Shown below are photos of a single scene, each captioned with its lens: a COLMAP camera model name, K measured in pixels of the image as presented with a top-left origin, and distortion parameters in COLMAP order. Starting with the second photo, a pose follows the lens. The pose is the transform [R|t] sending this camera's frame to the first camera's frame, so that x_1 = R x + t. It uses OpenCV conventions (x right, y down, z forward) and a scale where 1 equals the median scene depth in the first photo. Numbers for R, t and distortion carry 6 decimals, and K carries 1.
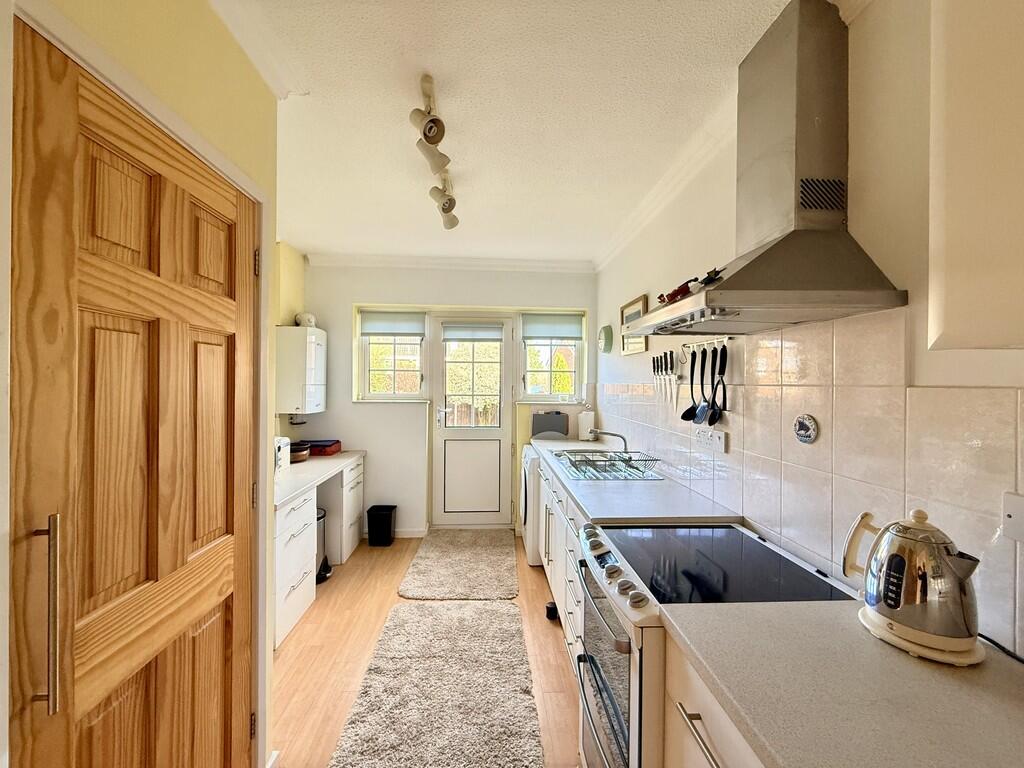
lens RADIAL K [[407.7, 0, 509.0], [0, 407.7, 383.7], [0, 0, 1]] dist [-0.002171, 0.000779]
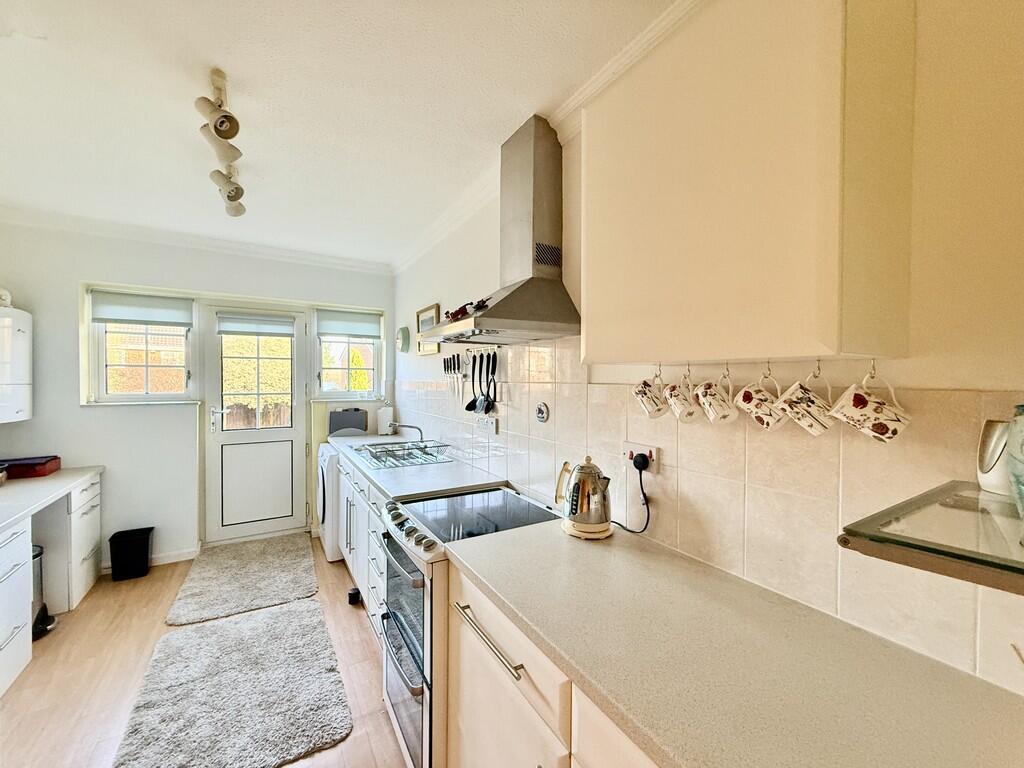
lens RADIAL K [[407.7, 0, 509.6], [0, 407.7, 385.9], [0, 0, 1]] dist [-0.002171, 0.000779]
pose [[0.883429, -0.010675, 0.468444, -0.037837], [0.003433, 0.999861, 0.016309, -0.006031], [-0.468553, -0.012800, 0.883343, -0.157480]]
